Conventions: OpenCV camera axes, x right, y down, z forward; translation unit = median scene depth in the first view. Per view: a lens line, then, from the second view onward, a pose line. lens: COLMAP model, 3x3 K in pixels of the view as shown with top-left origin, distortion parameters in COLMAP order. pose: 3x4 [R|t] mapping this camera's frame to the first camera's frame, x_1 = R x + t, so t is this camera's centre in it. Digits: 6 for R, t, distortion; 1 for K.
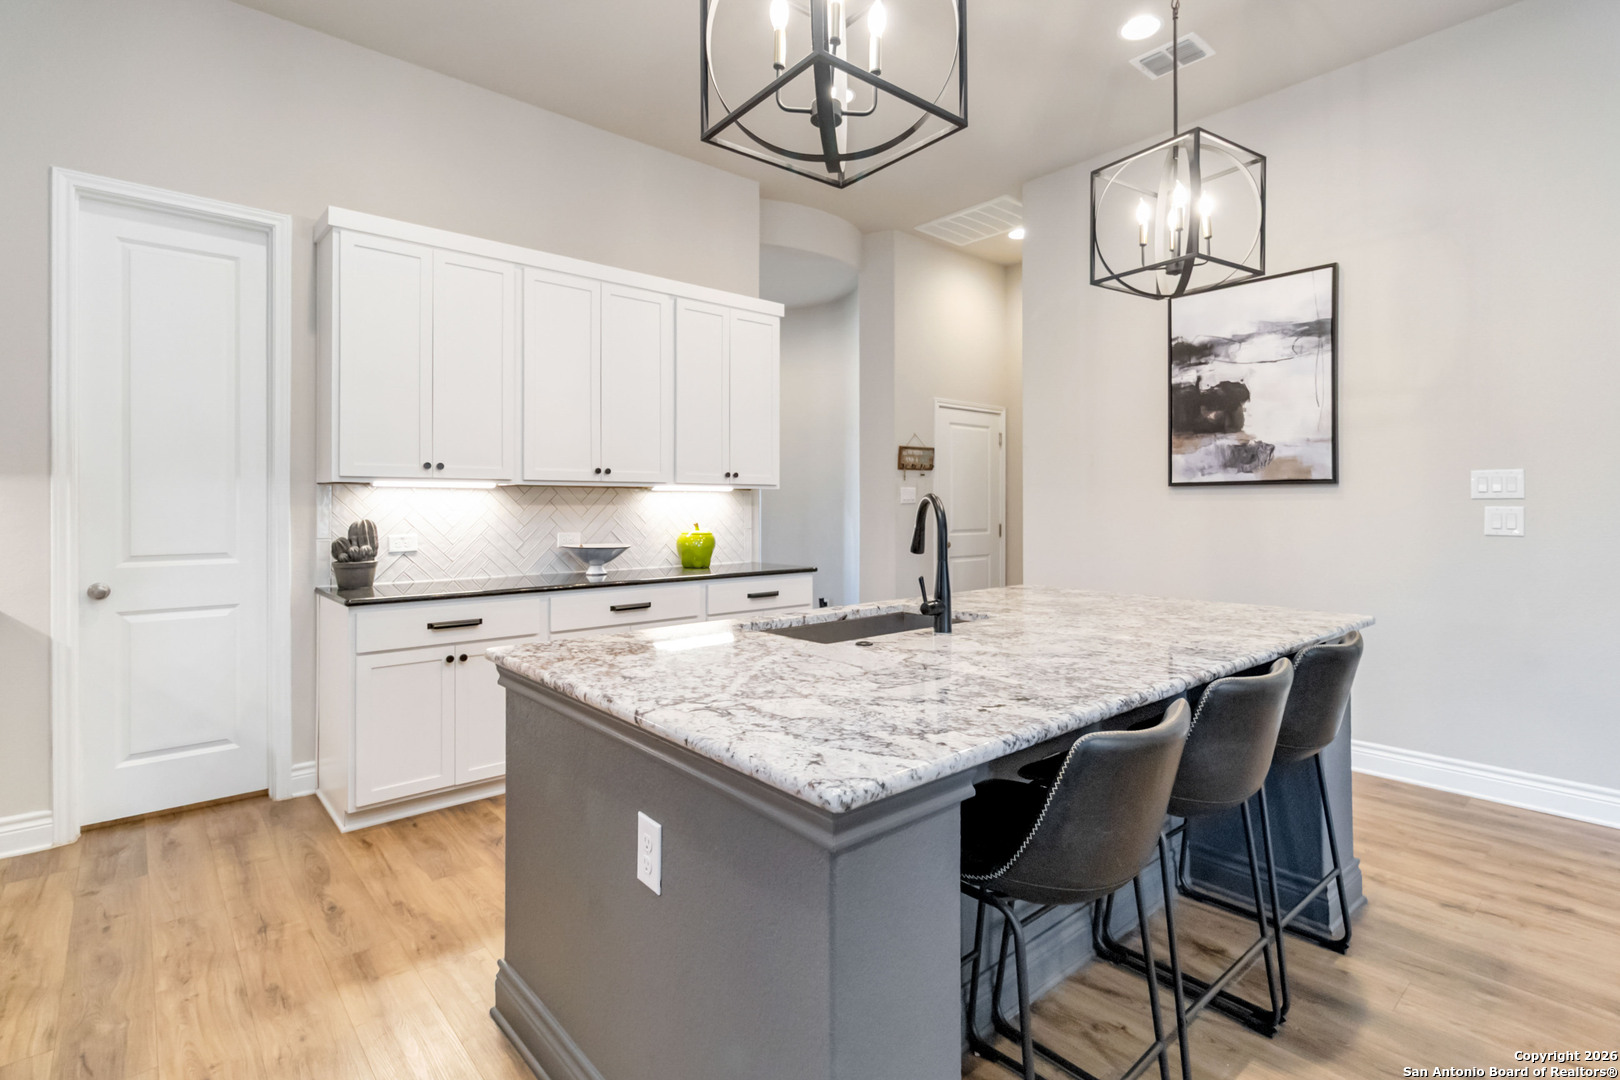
lens RADIAL K [[780.4, 0, 817.6], [0, 780.4, 500.7], [0, 0, 1]] dist [0.002325, 0.001057]
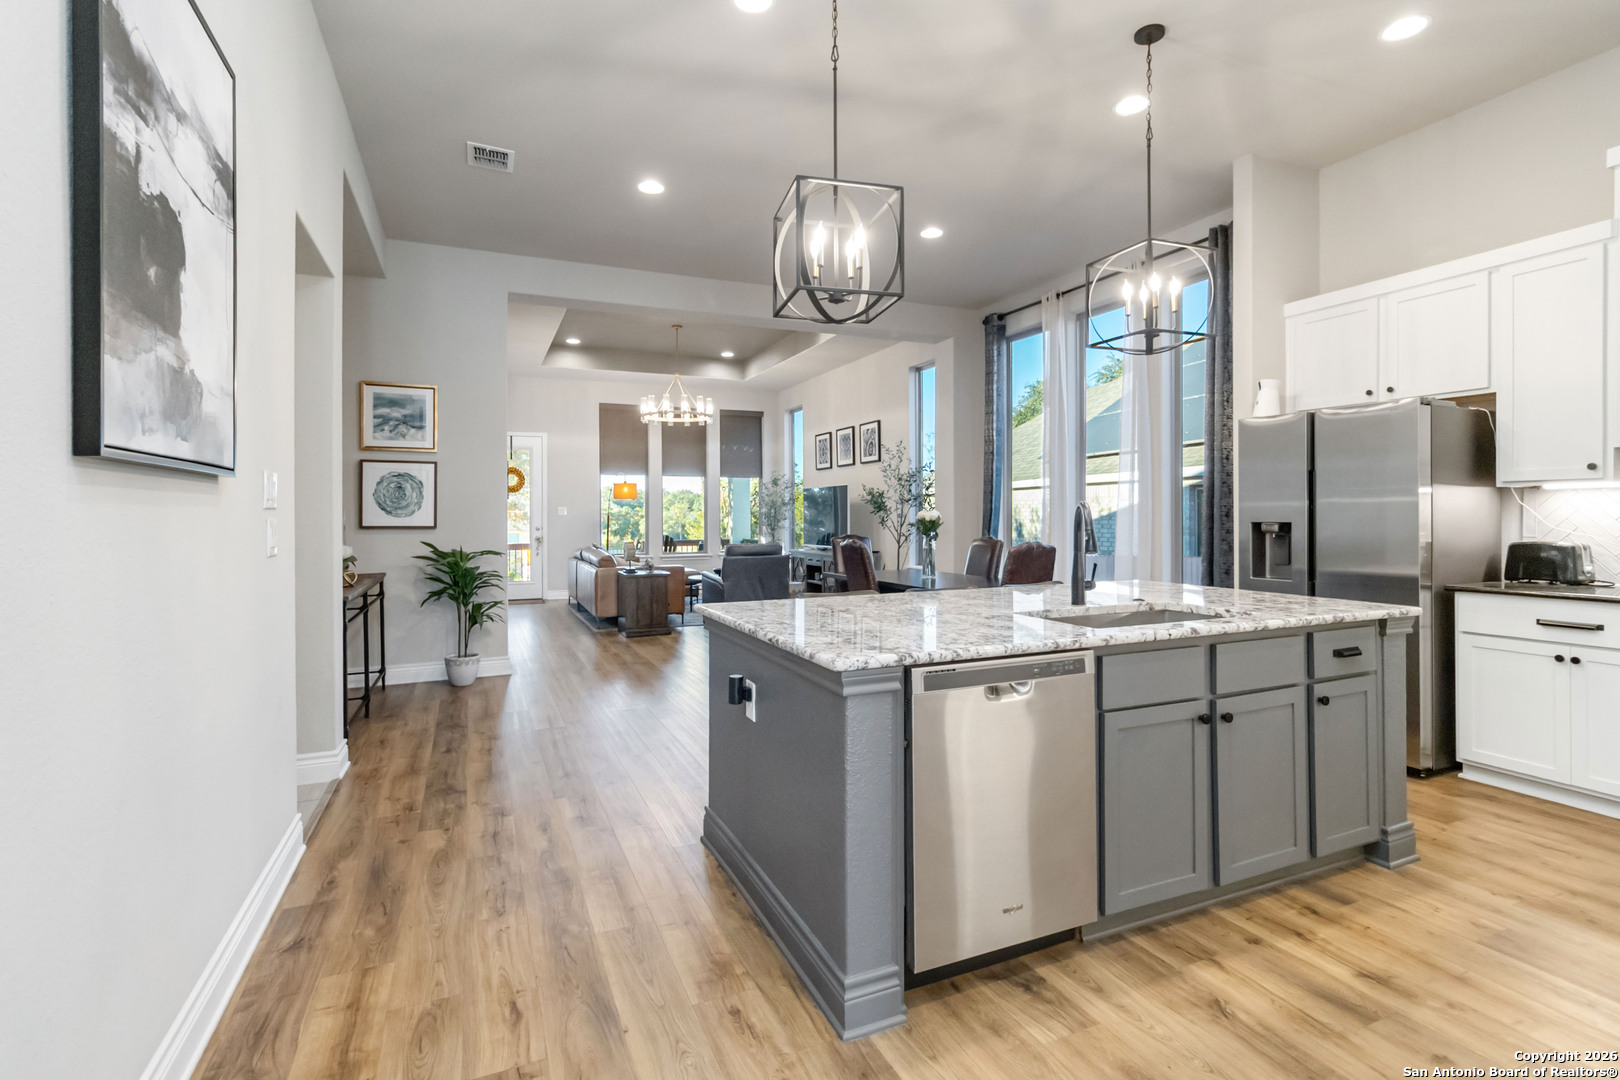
lens RADIAL K [[772.6, 0, 818.9], [0, 772.6, 516.3], [0, 0, 1]] dist [0.002799, 0.001254]
pose [[-0.955388, 0.006331, 0.295287, 0.103919], [0.005769, 0.999980, -0.002773, 0.008839], [-0.295299, -0.000946, -0.955405, 1.300280]]
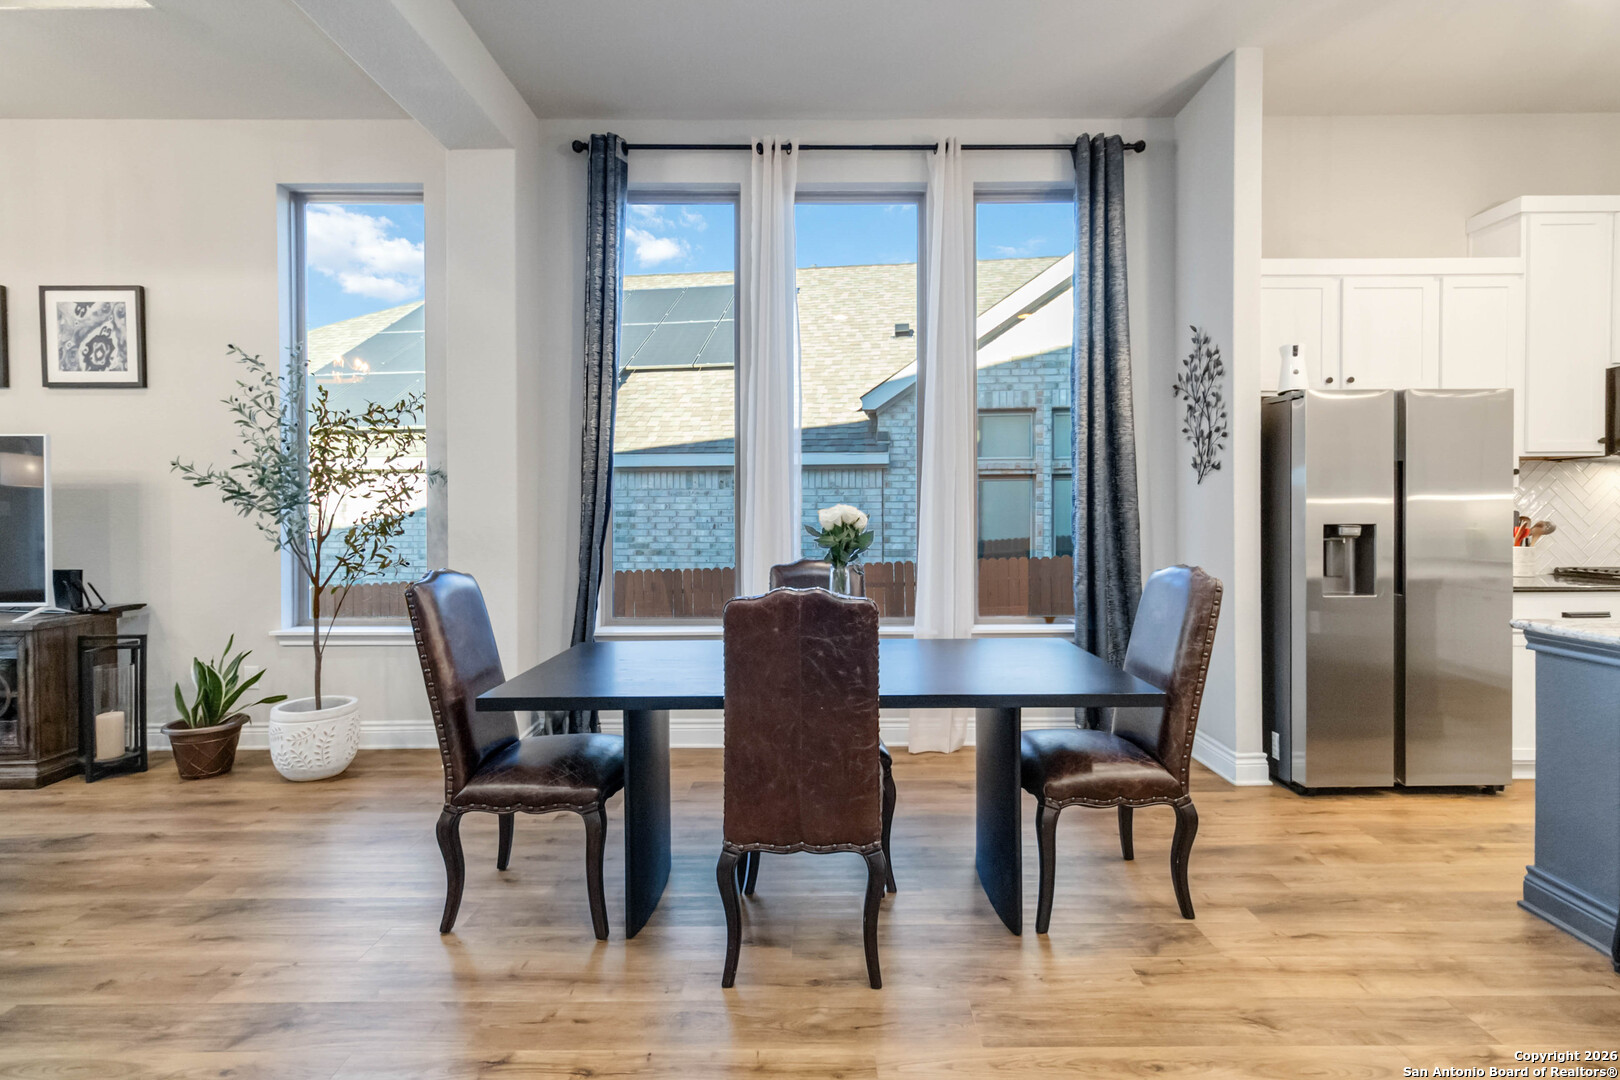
lens RADIAL K [[763.9, 0, 822.3], [0, 763.9, 520.1], [0, 0, 1]] dist [0.001780, 0.000653]
pose [[-0.658510, 0.011354, -0.752486, 0.819062], [0.007058, 0.999935, 0.008910, 0.001837], [0.752539, 0.000556, -0.658547, 0.229647]]
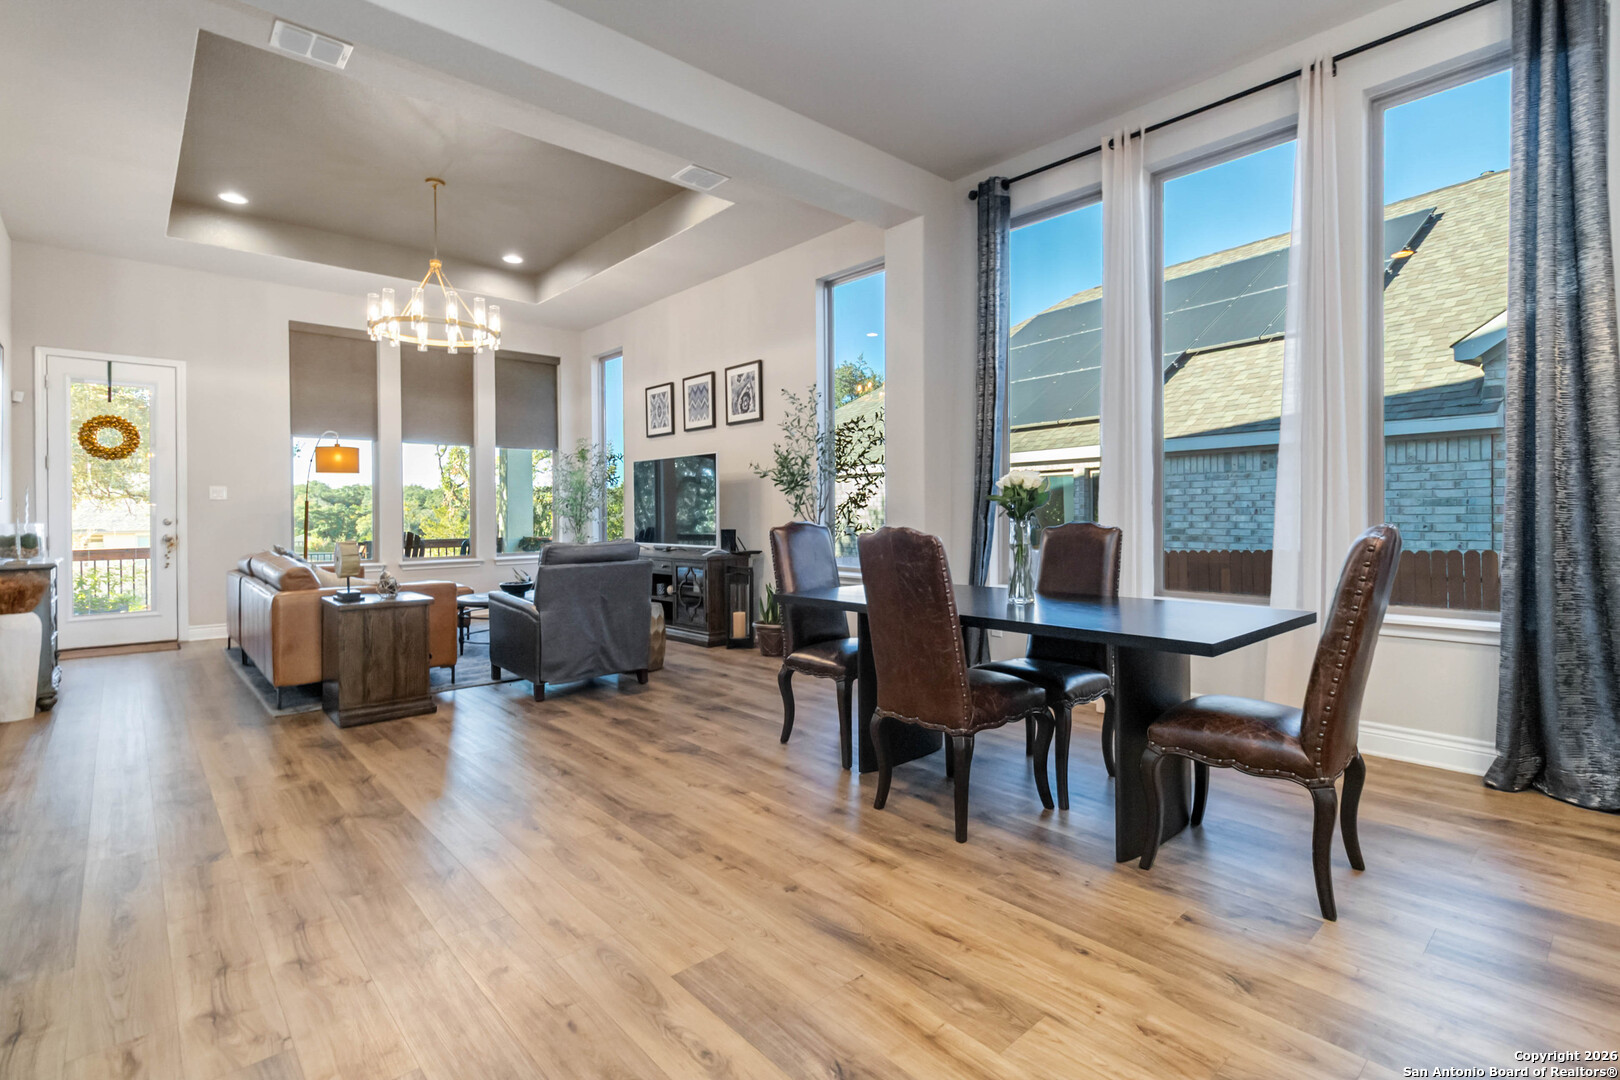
lens RADIAL K [[765.4, 0, 820.9], [0, 765.4, 515.1], [0, 0, 1]] dist [0.002260, 0.000745]
pose [[-0.999807, 0.008956, -0.017459, 0.546931], [0.008950, 0.999960, 0.000441, 0.036882], [0.017462, 0.000285, -0.999847, 0.569731]]
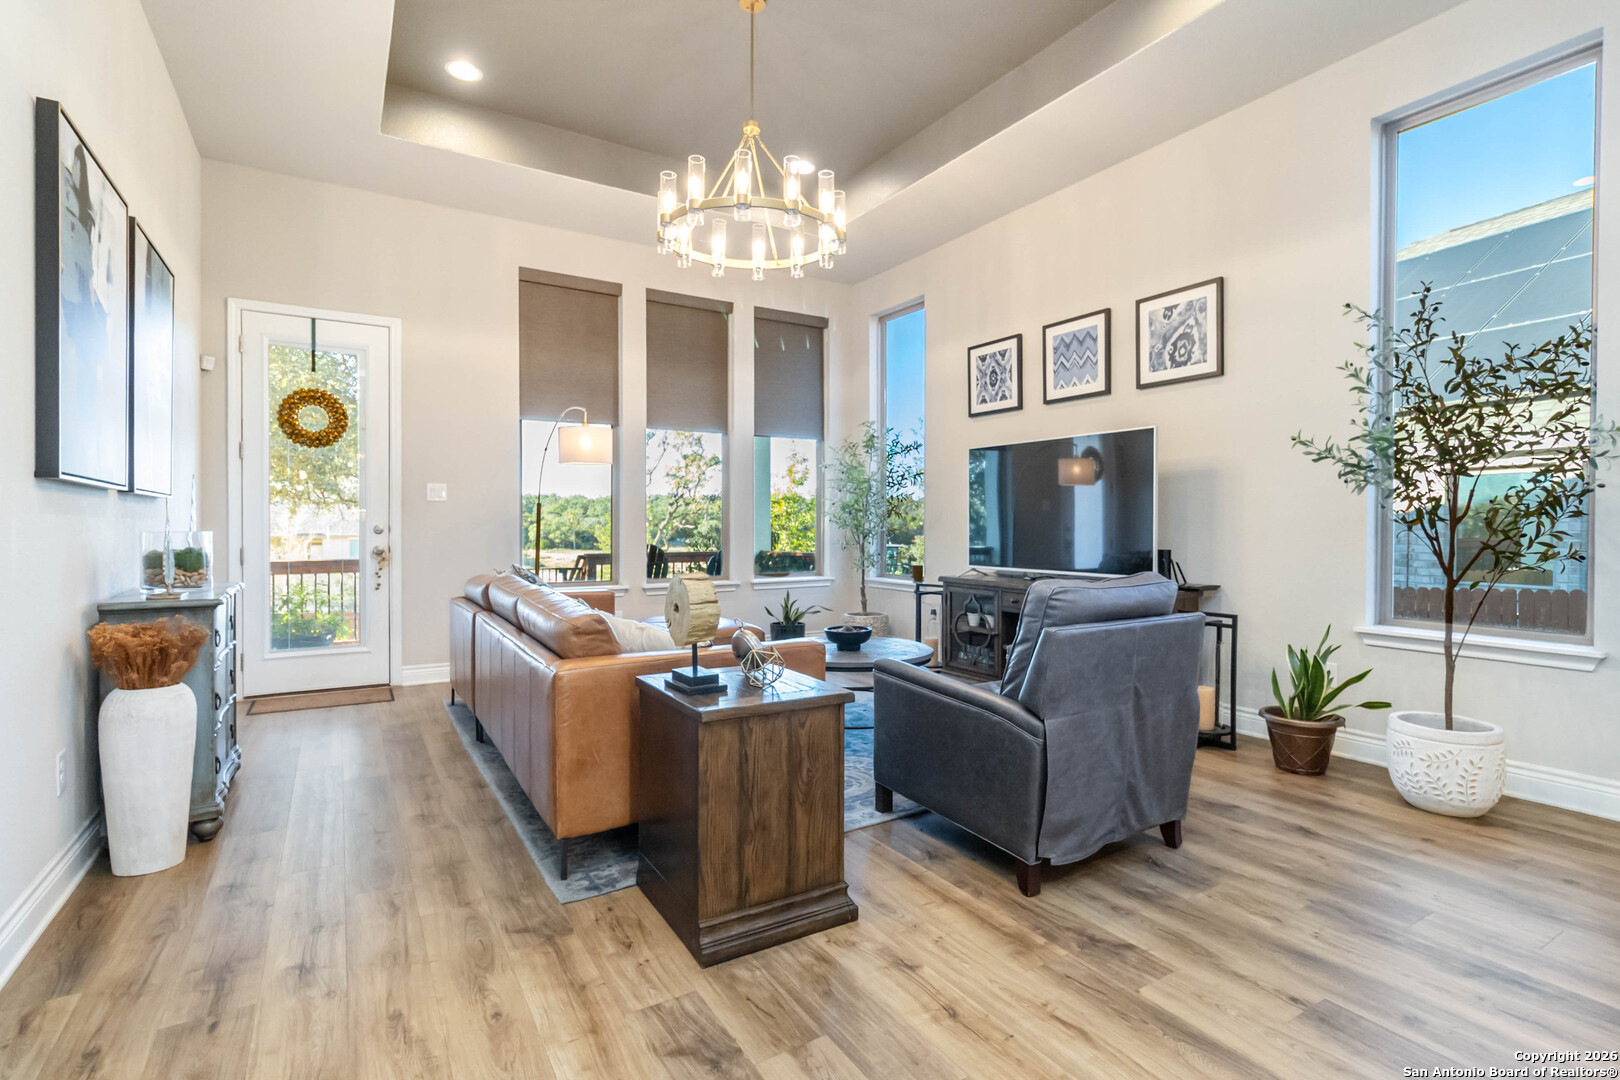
lens RADIAL K [[774.3, 0, 820.9], [0, 774.3, 531.7], [0, 0, 1]] dist [0.001434, 0.000226]
pose [[-0.986474, -0.001581, 0.163911, 1.010808], [-0.000405, 0.999974, 0.007209, 0.034160], [-0.163918, 0.007045, -0.986449, 0.017717]]
